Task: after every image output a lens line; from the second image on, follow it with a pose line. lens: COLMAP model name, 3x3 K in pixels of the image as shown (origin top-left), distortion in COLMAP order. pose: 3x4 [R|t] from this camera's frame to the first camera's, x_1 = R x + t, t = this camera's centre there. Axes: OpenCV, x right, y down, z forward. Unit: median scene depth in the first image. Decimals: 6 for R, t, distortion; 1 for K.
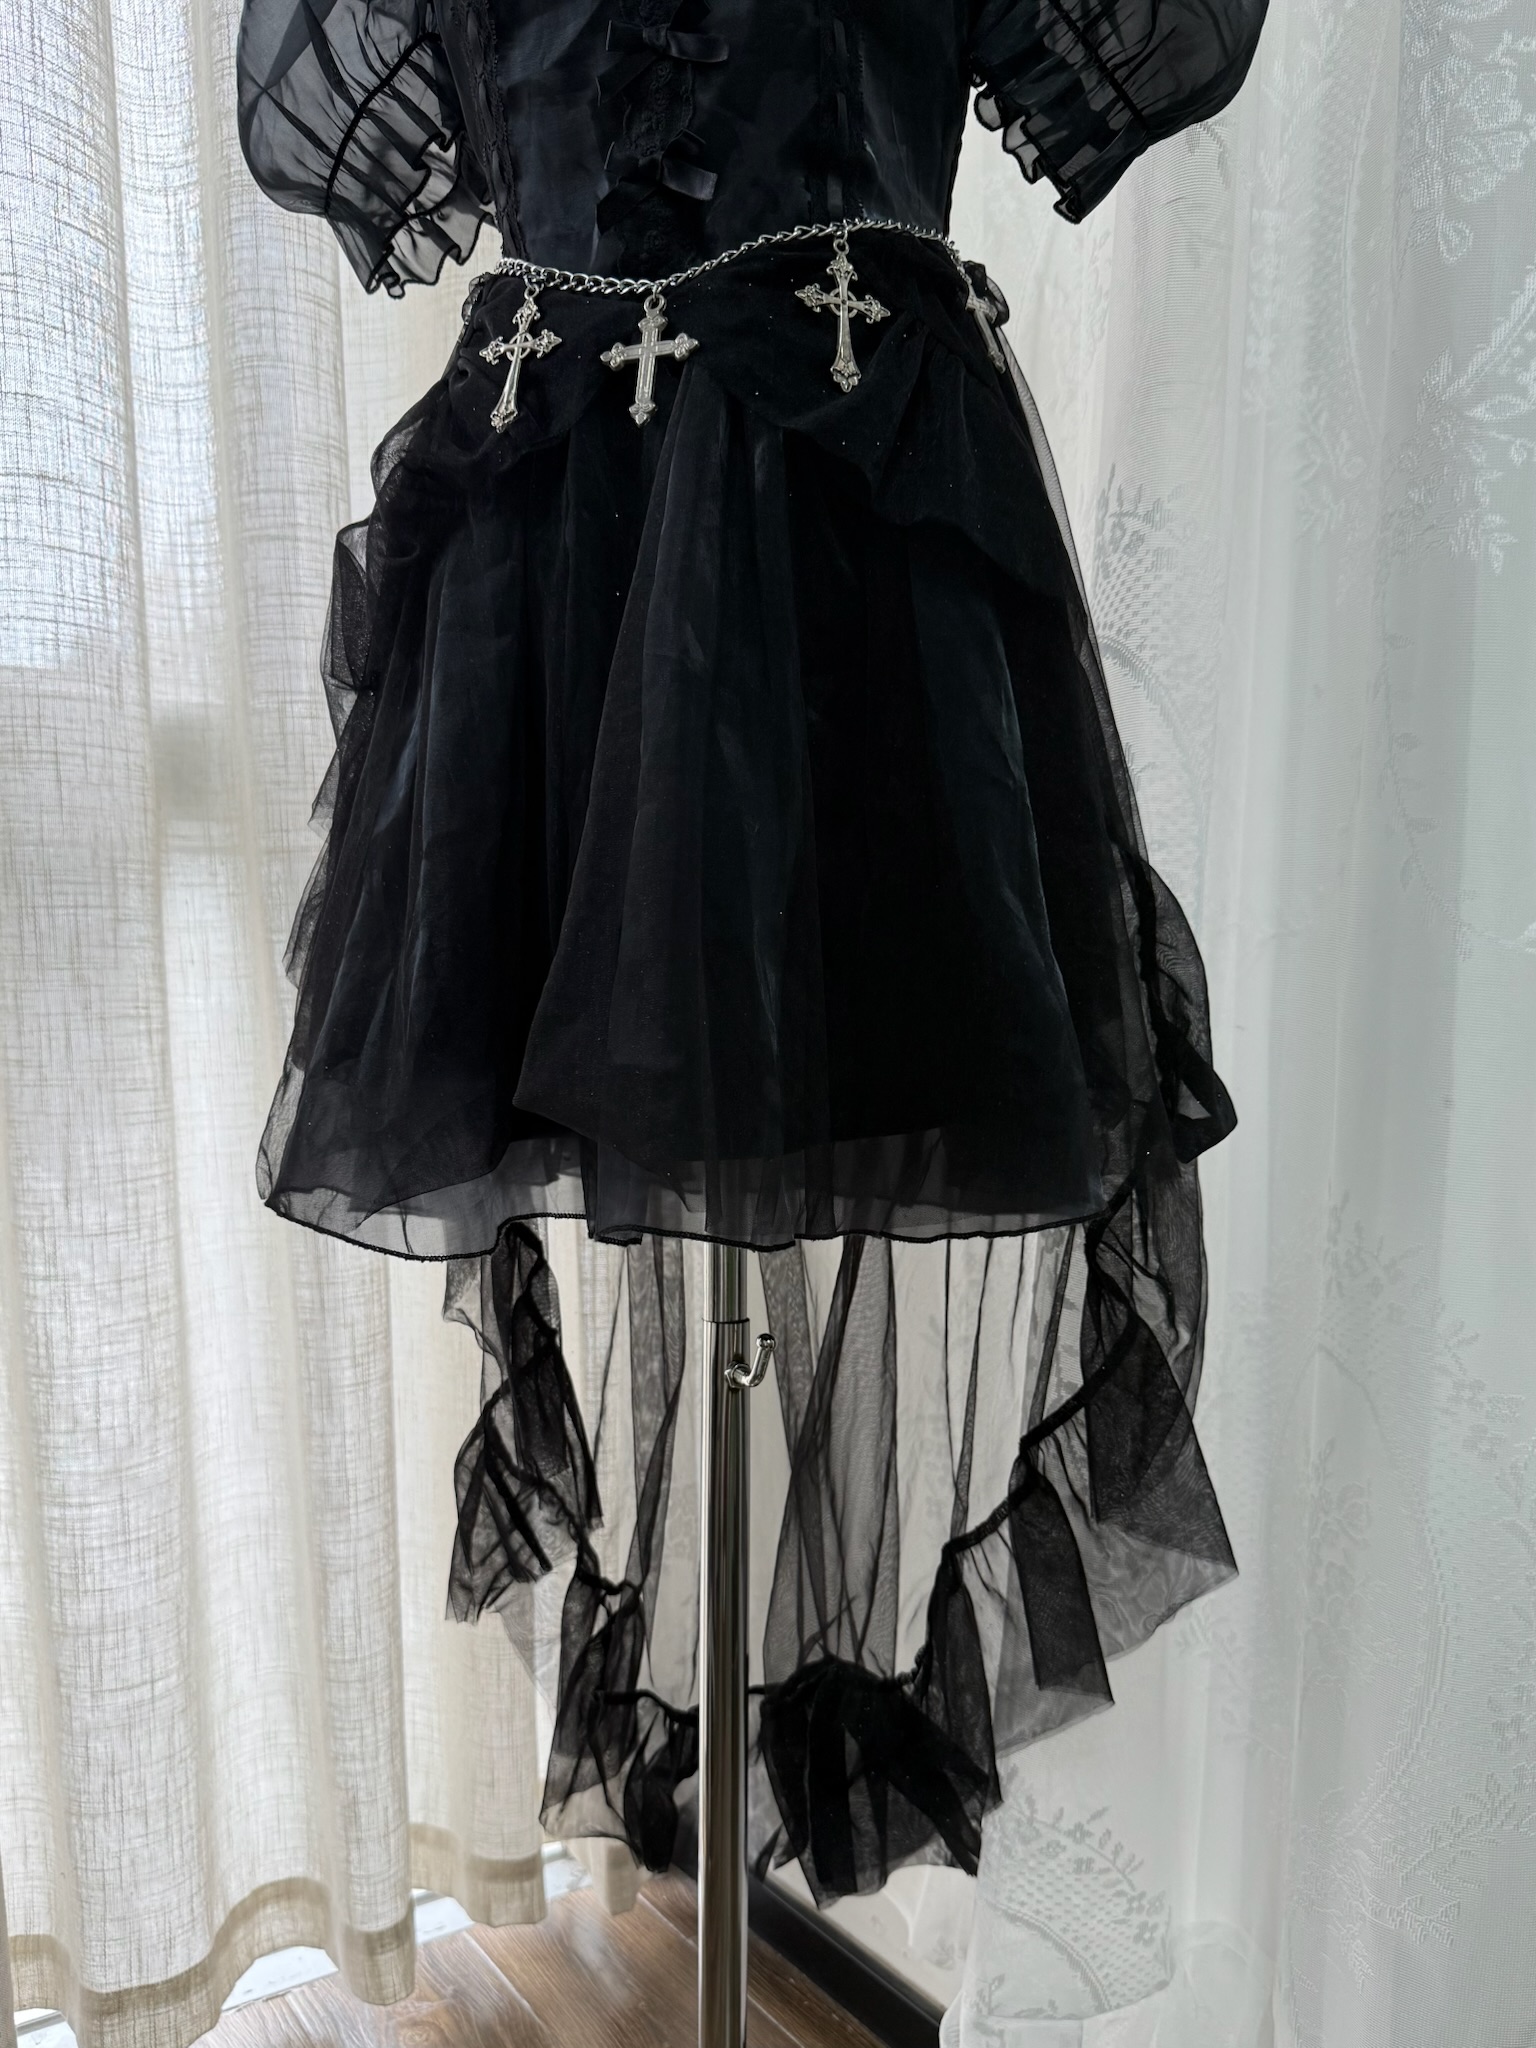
lens RADIAL K [[1418.9, 0, 775.9], [0, 1418.9, 1022.9], [0, 0, 1]] dist [0.005548, -0.023050]
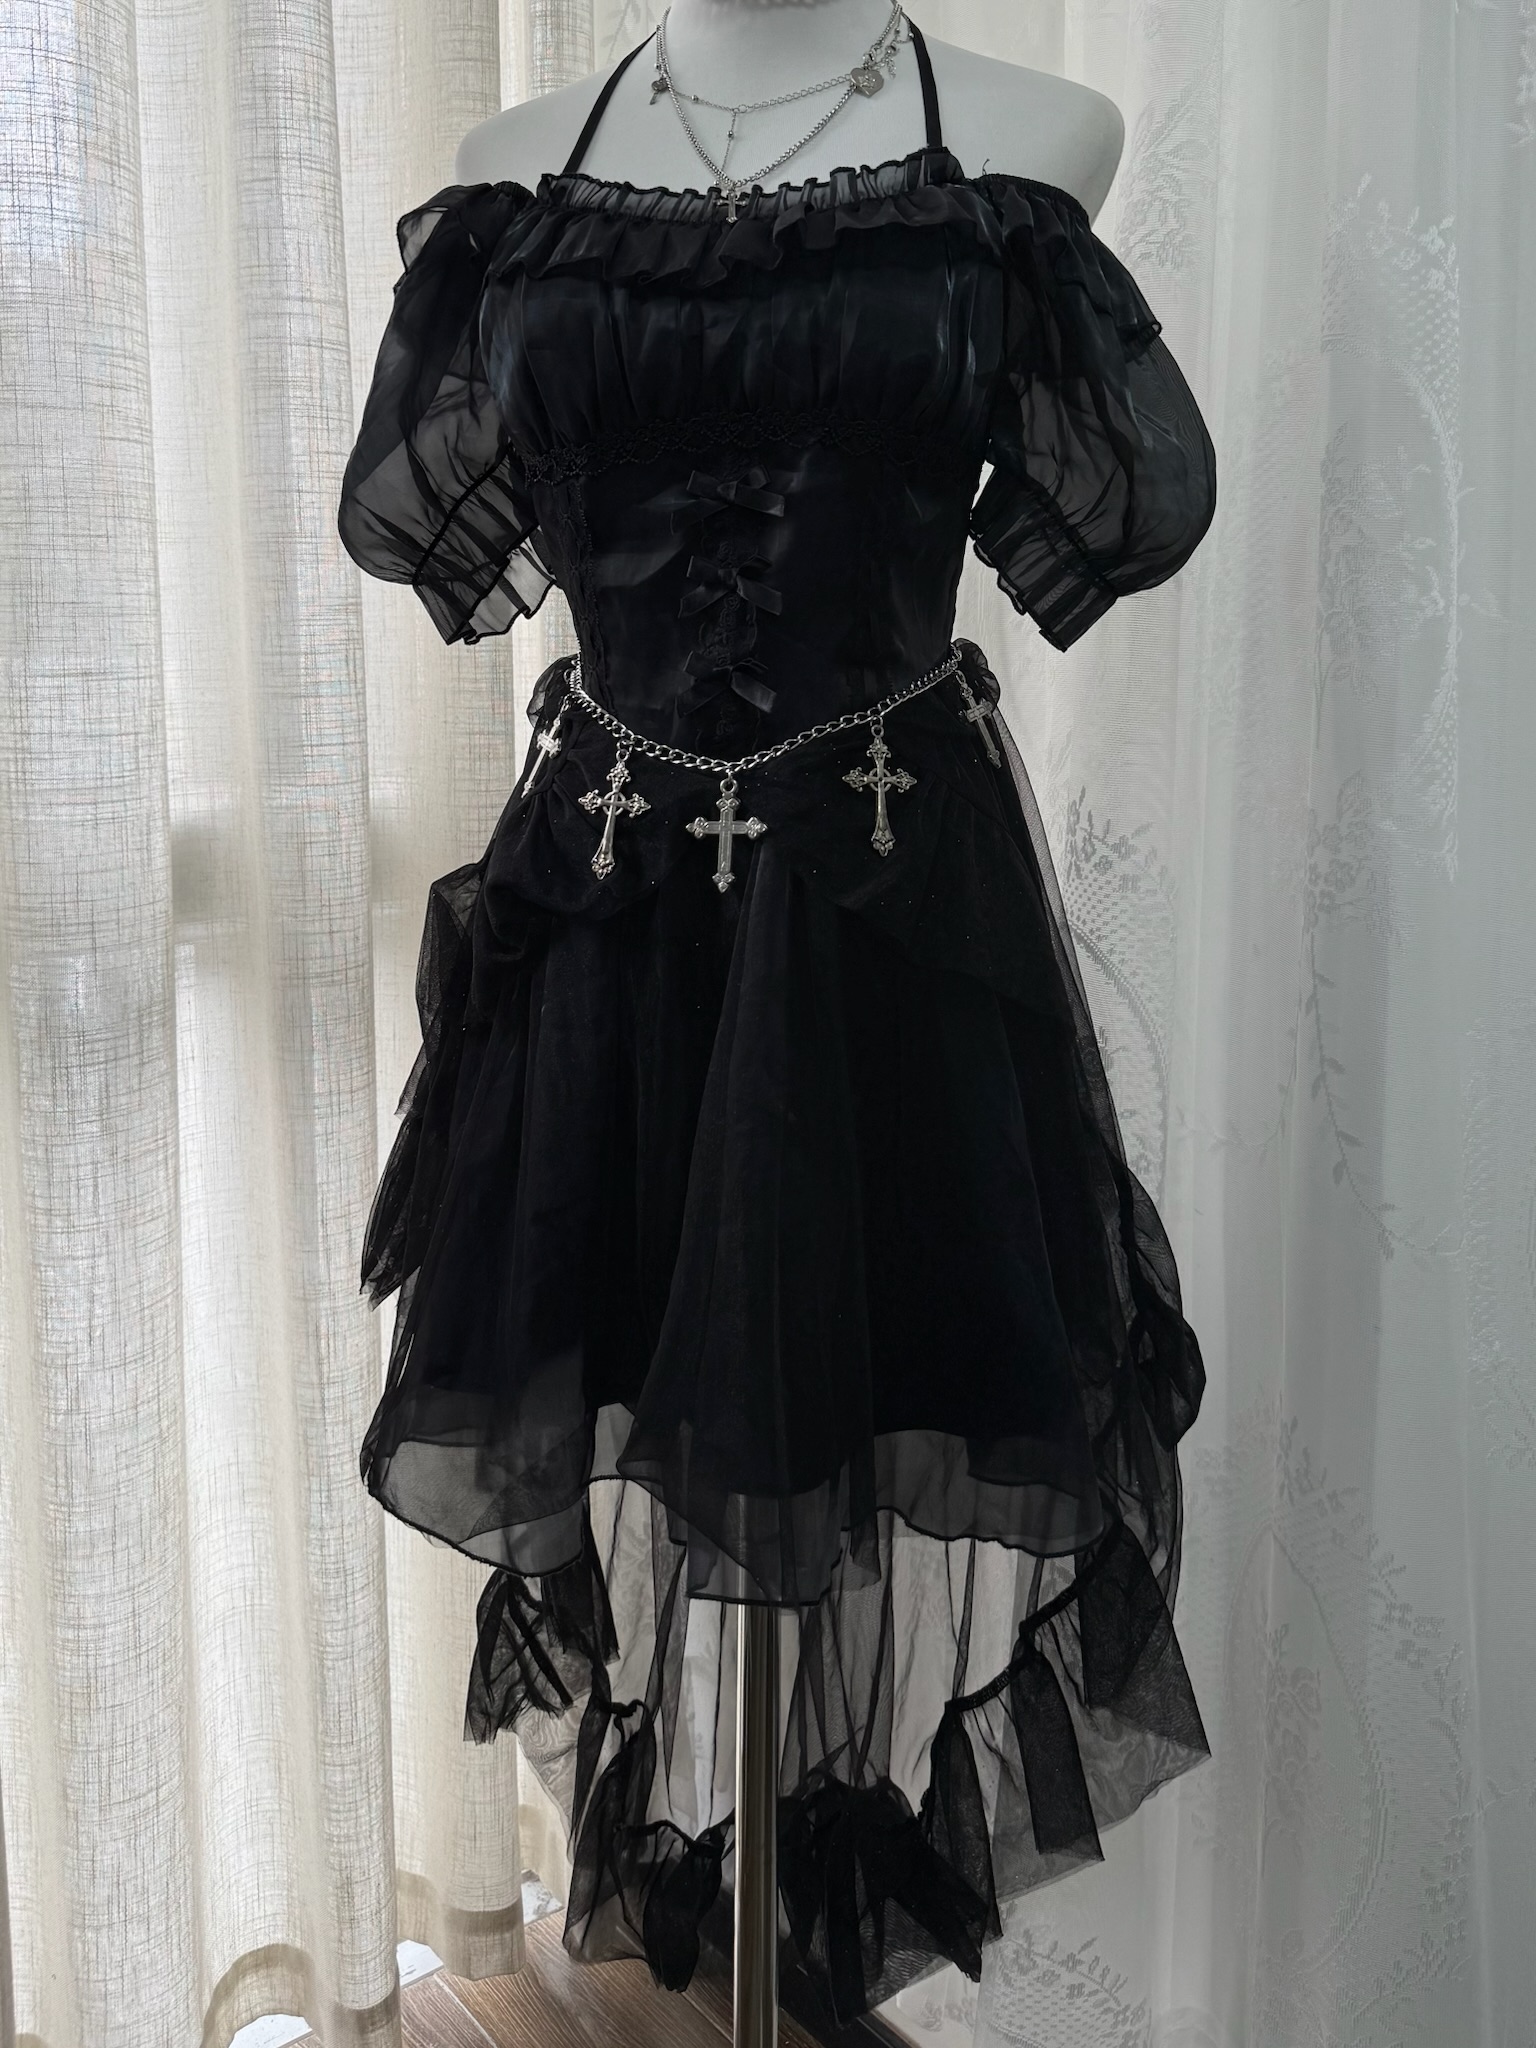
lens RADIAL K [[1511.7, 0, 790.0], [0, 1511.7, 752.9], [0, 0, 1]] dist [-0.002911, -0.009141]
pose [[0.997423, -0.005698, 0.071516, -0.072457], [0.008795, 0.999034, -0.043055, -0.277238], [-0.071201, 0.043573, 0.996510, -0.172137]]
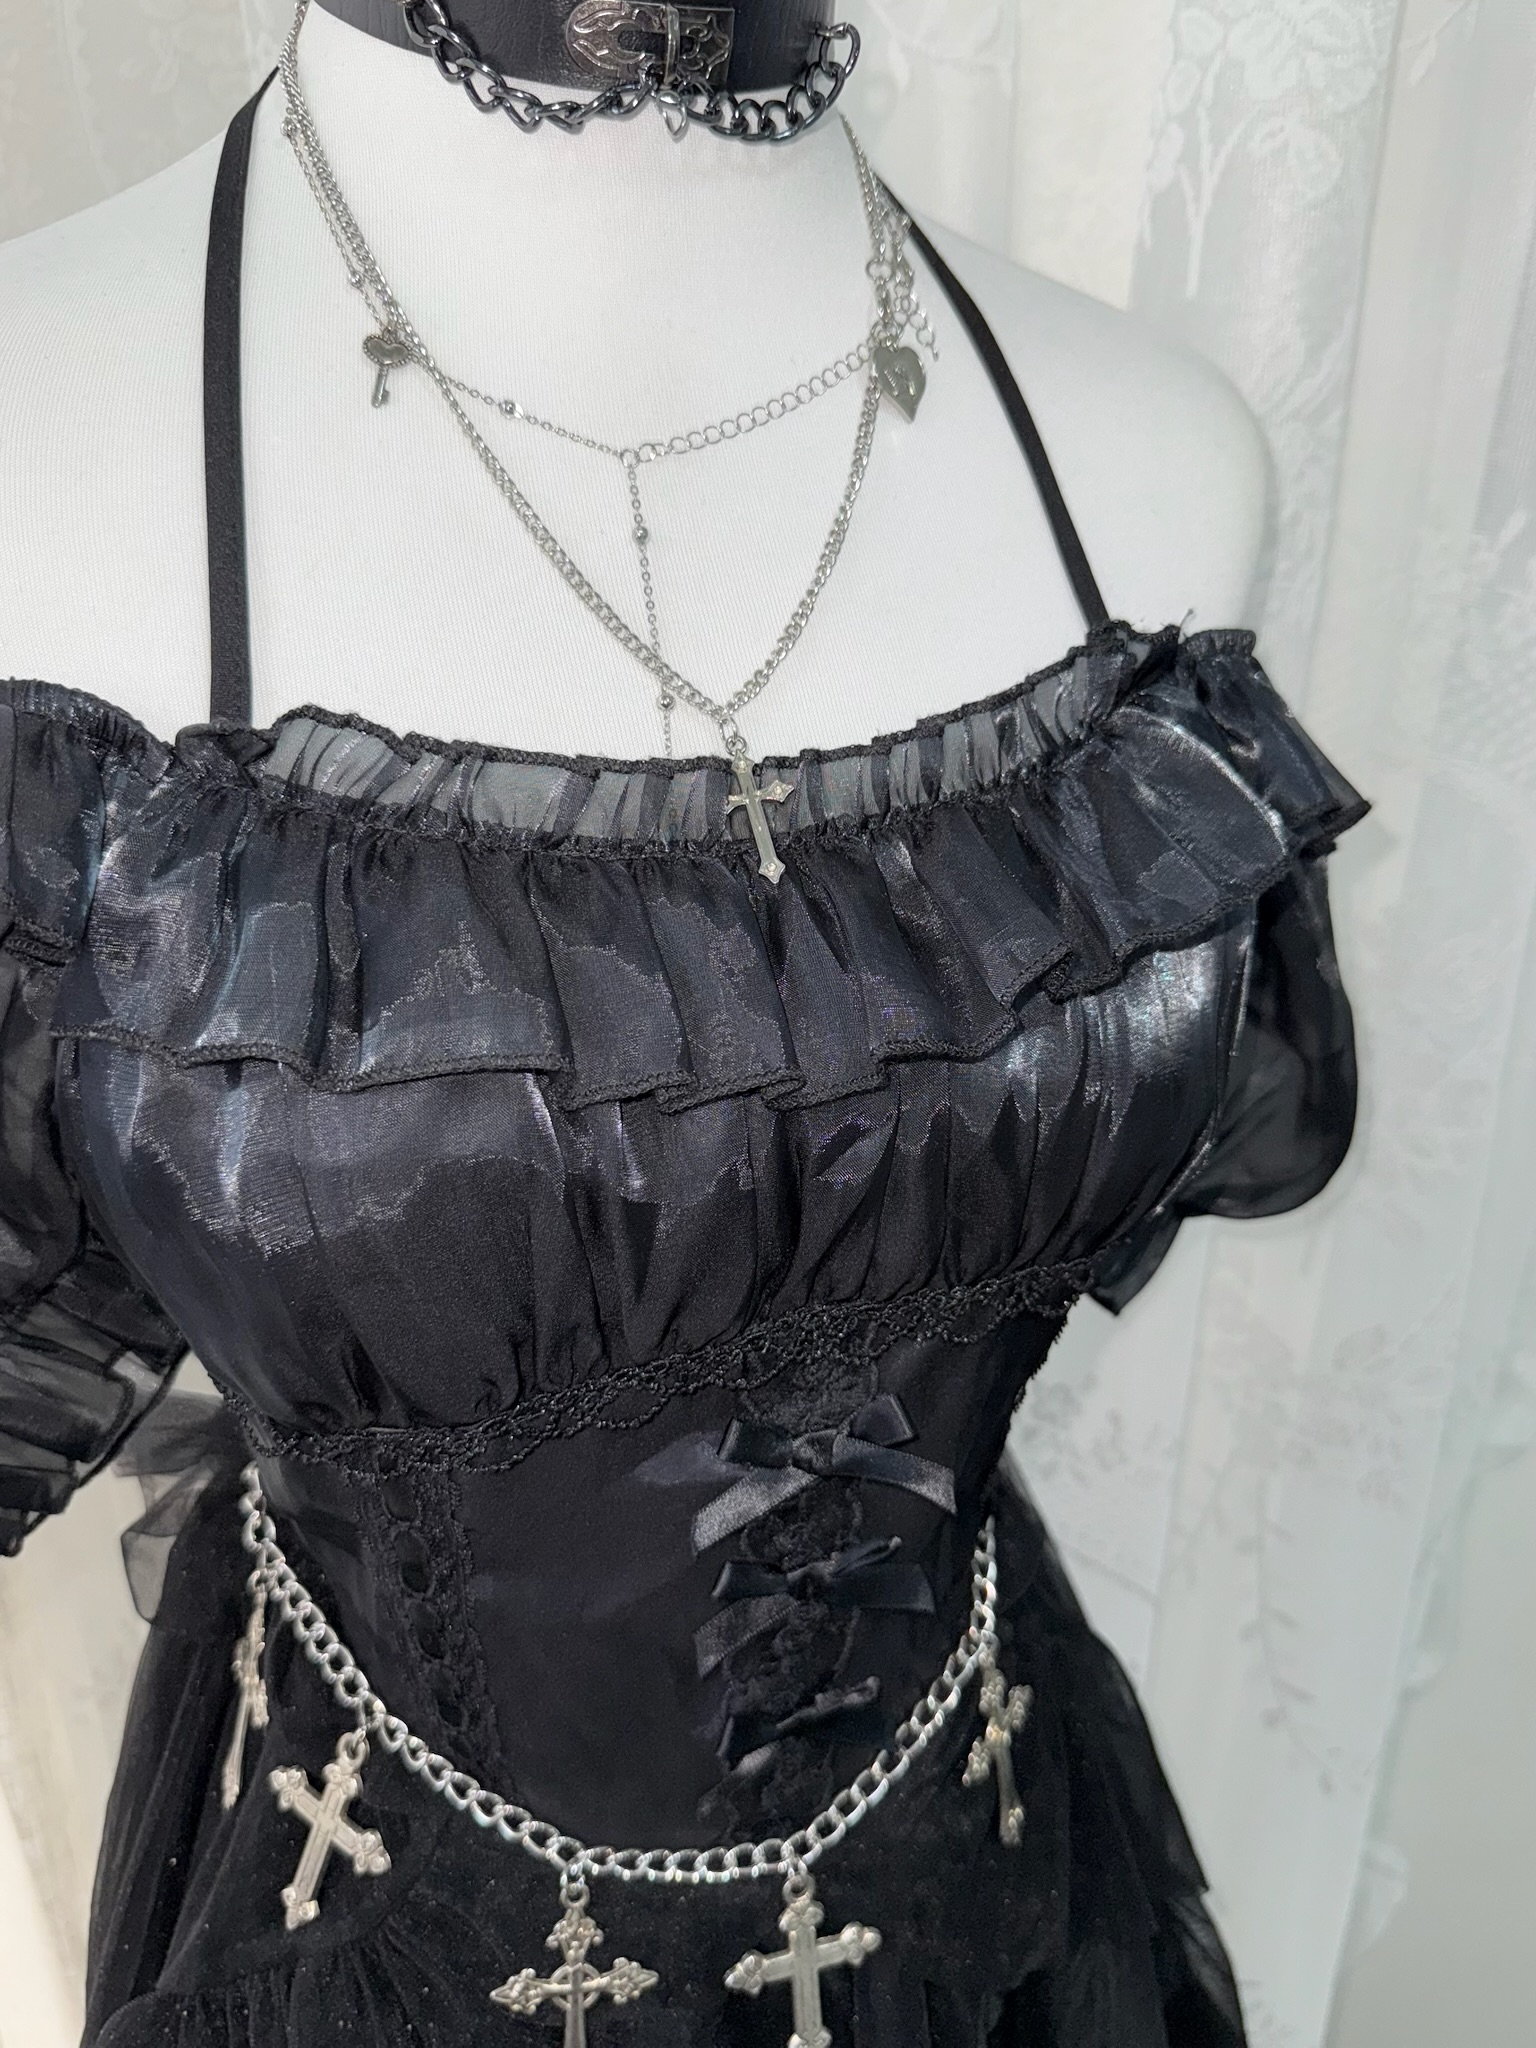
lens RADIAL K [[1511.7, 0, 738.0], [0, 1511.7, 962.6], [0, 0, 1]] dist [-0.002911, -0.009141]
pose [[0.810829, -0.214448, 0.544582, -0.225894], [0.068461, 0.958821, 0.275637, -0.636987], [-0.581266, -0.186212, 0.792121, 0.319698]]
